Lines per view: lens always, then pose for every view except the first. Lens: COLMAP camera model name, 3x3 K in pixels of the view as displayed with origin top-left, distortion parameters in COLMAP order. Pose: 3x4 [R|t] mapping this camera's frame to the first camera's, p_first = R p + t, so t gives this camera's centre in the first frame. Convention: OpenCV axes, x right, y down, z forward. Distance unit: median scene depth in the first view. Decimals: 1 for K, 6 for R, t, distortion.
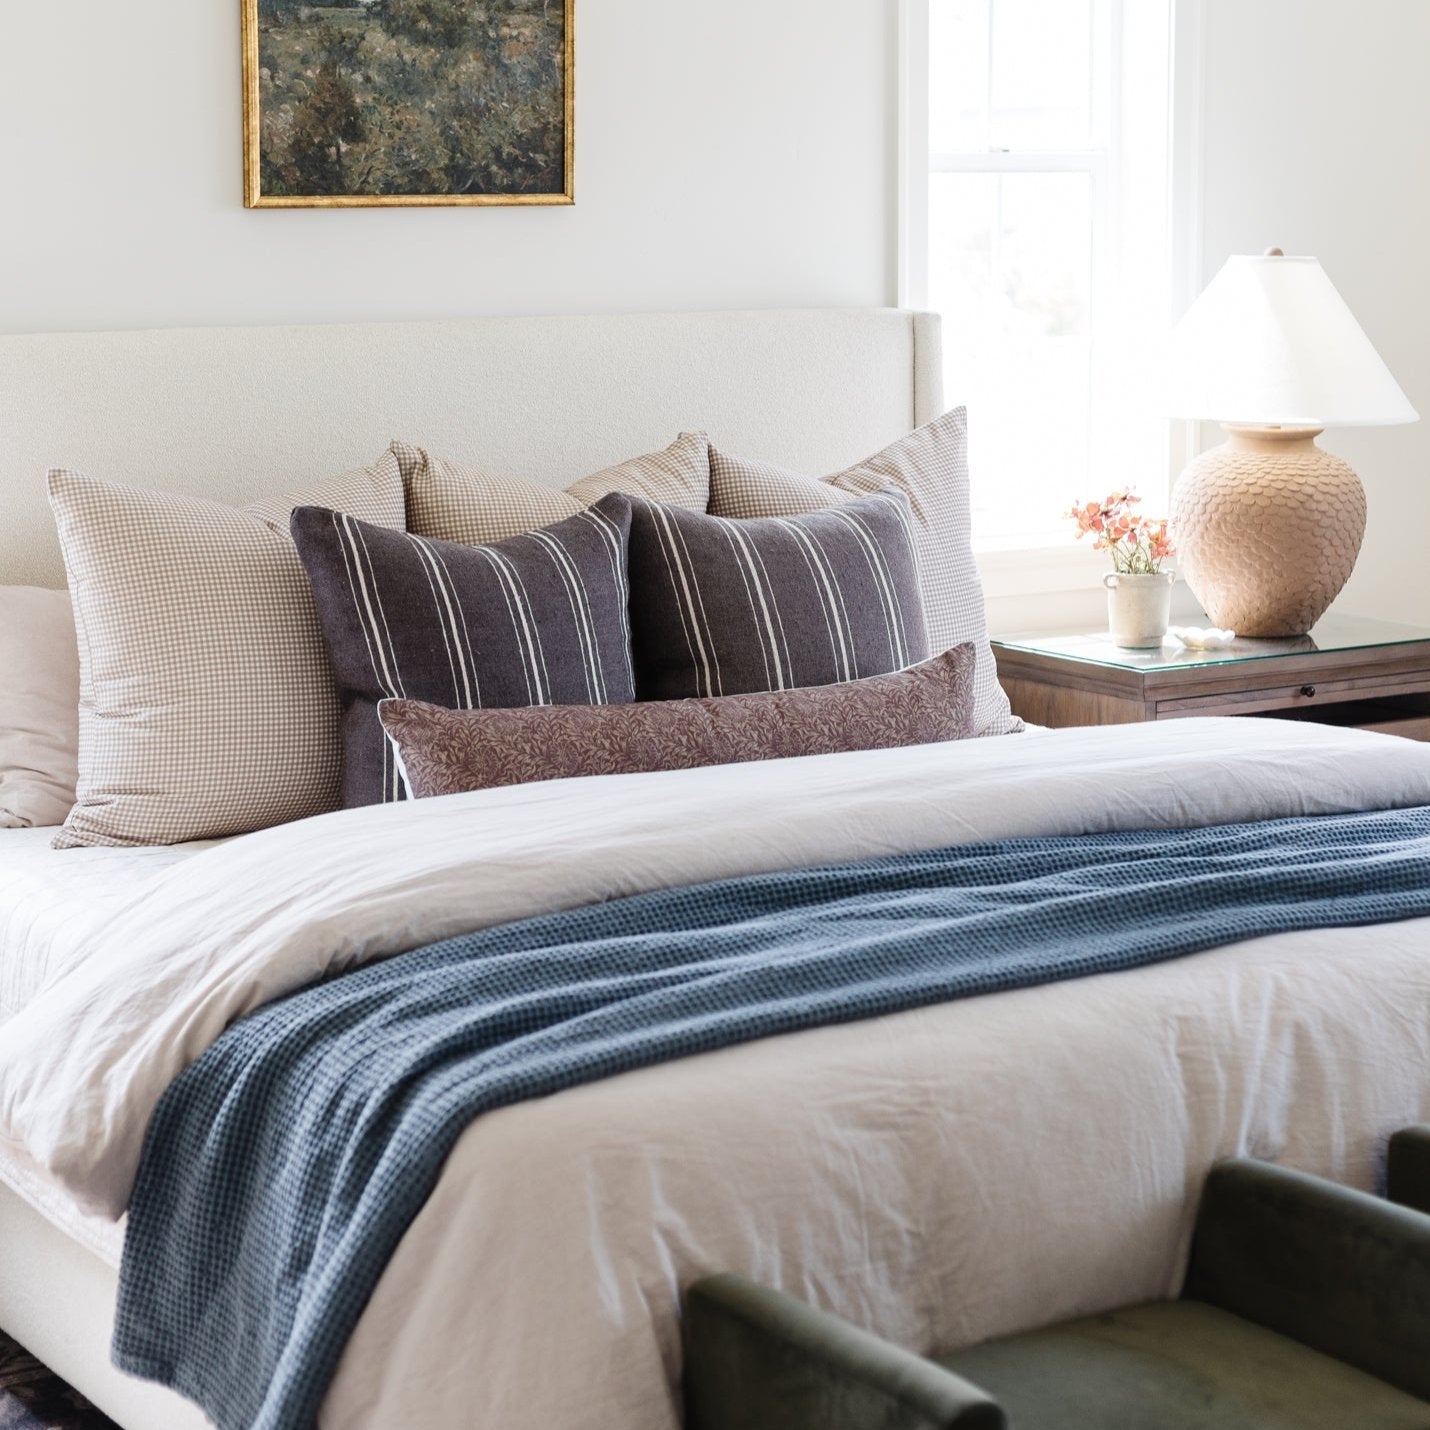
lens RADIAL K [[3262.0, 0, 710.8], [0, 3262.0, 593.2], [0, 0, 1]] dist [0.014339, 0.177492]
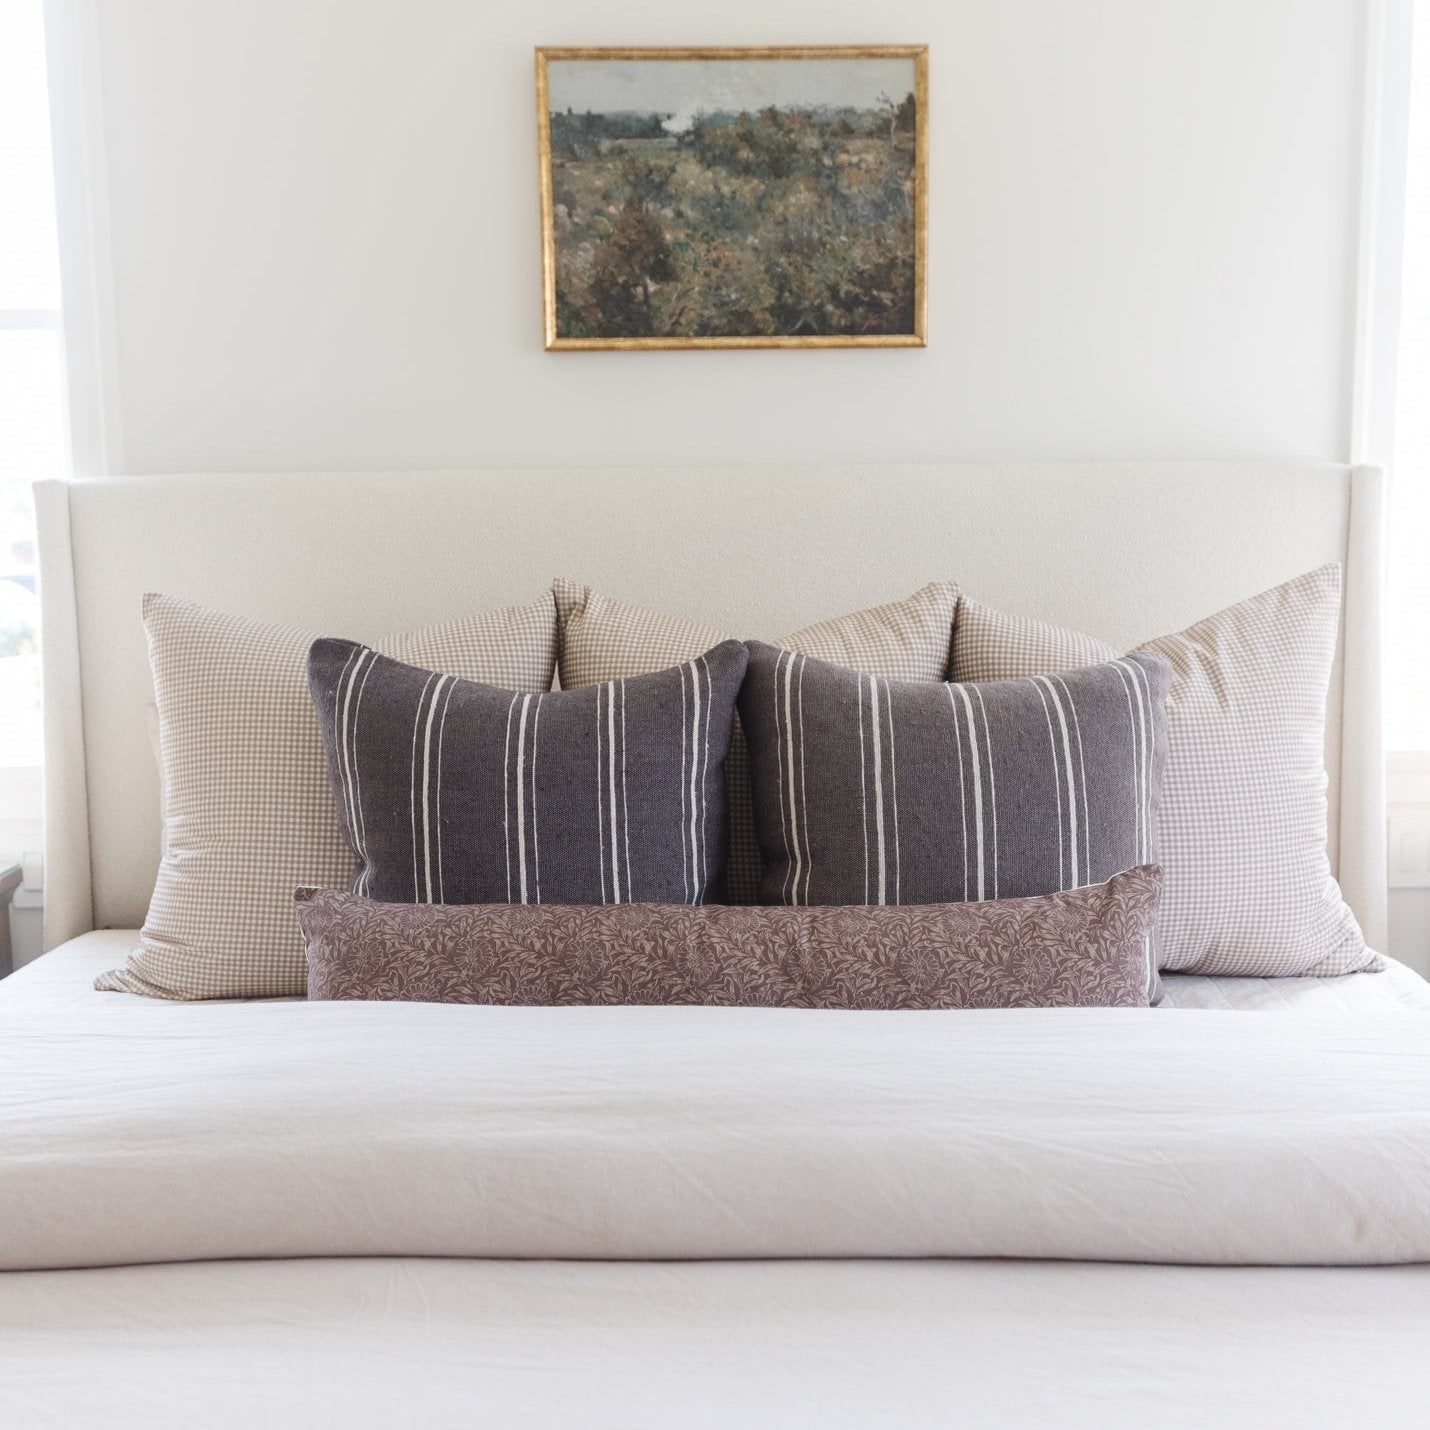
lens RADIAL K [[1738.6, 0, 711.3], [0, 1738.6, 777.8], [0, 0, 1]] dist [-0.001923, 0.028148]
pose [[0.846085, 0.069499, -0.528497, 0.197585], [-0.060640, 0.997577, 0.034104, -0.010513], [0.529587, 0.003193, 0.848250, 0.609262]]
